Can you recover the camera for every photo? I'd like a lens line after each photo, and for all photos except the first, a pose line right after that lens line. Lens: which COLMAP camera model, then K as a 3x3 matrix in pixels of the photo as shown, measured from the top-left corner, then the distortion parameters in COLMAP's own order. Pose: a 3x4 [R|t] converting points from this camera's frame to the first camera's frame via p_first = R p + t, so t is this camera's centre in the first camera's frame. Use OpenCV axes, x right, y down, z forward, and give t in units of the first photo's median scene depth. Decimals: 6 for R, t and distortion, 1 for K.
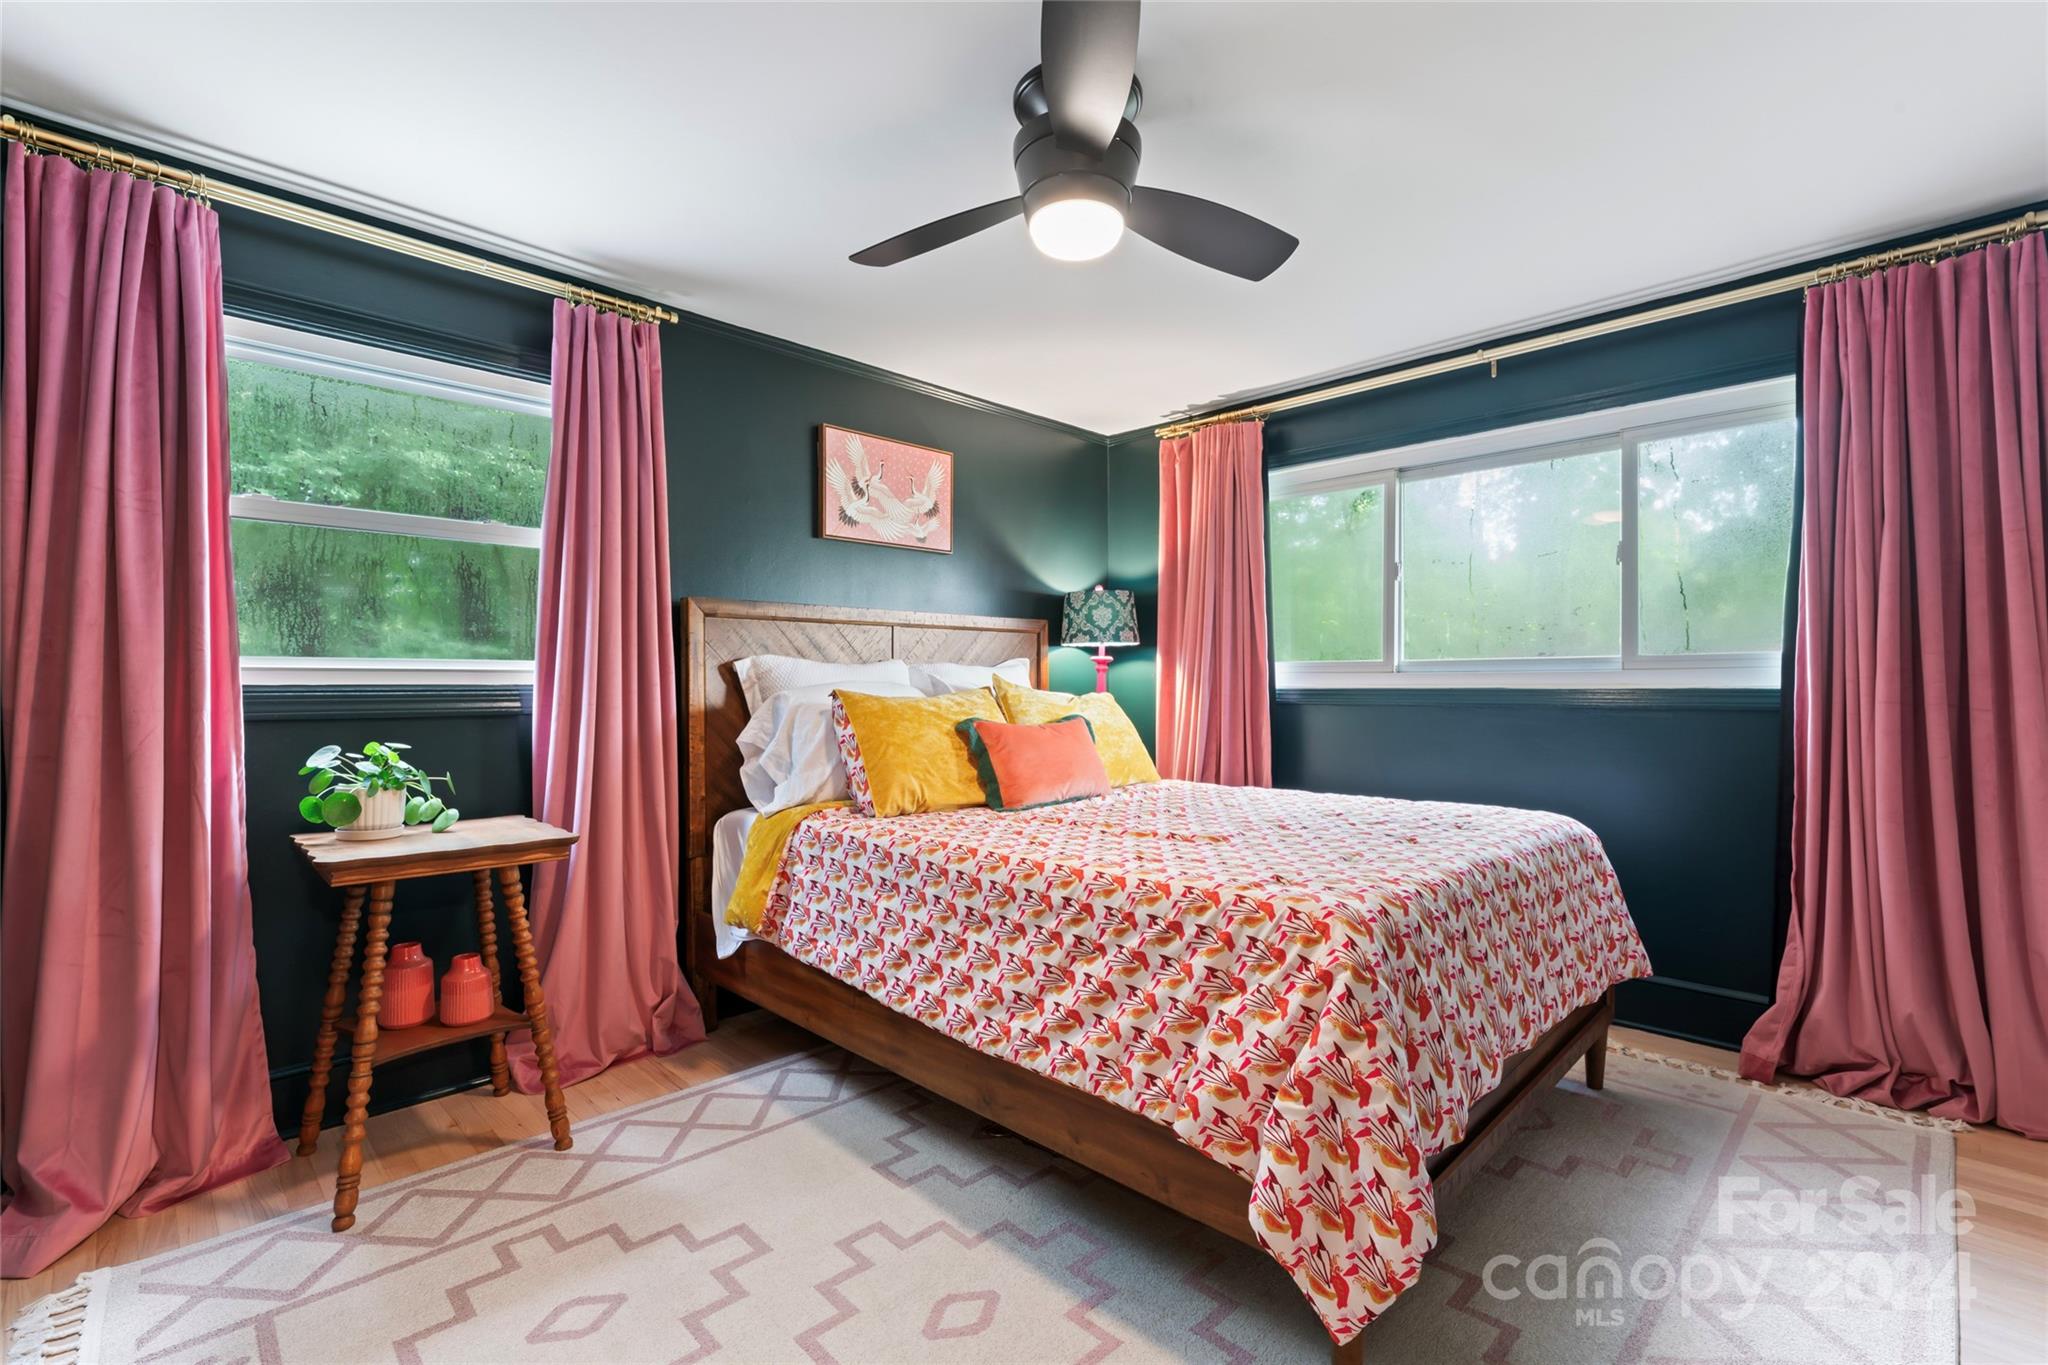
lens RADIAL K [[905.5, 0, 1015.8], [0, 905.5, 680.0], [0, 0, 1]] dist [0.001551, 0.000318]
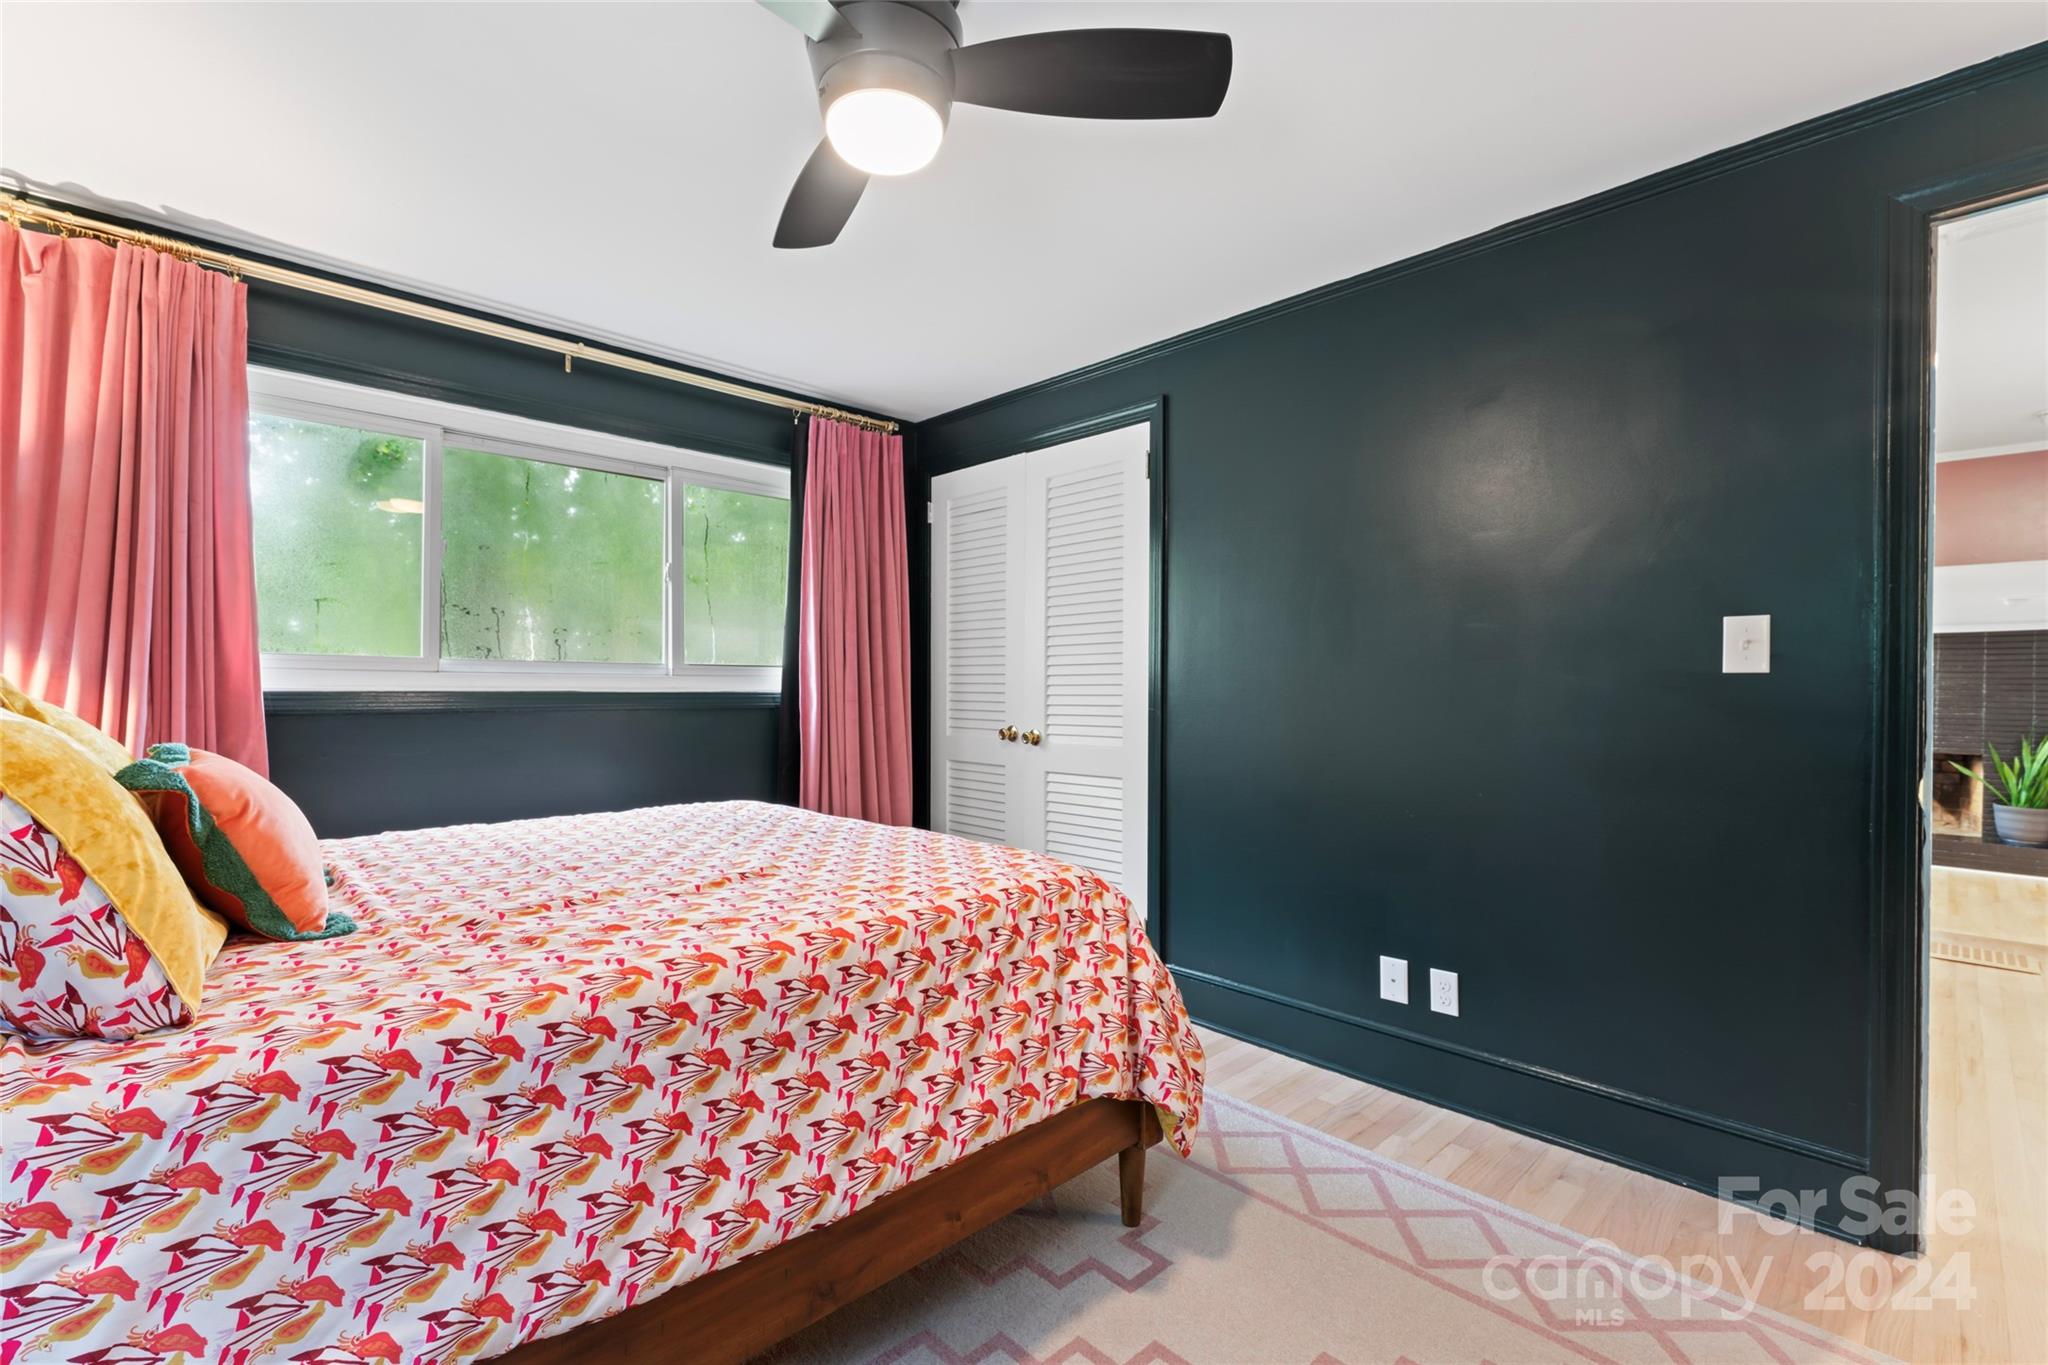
lens RADIAL K [[905.5, 0, 1015.8], [0, 905.5, 680.0], [0, 0, 1]] dist [0.001551, 0.000318]
pose [[0.016631, 0.011848, 0.999791, -0.728860], [-0.010688, 0.999875, -0.011671, 0.002961], [-0.999805, -0.010491, 0.016756, 0.848566]]
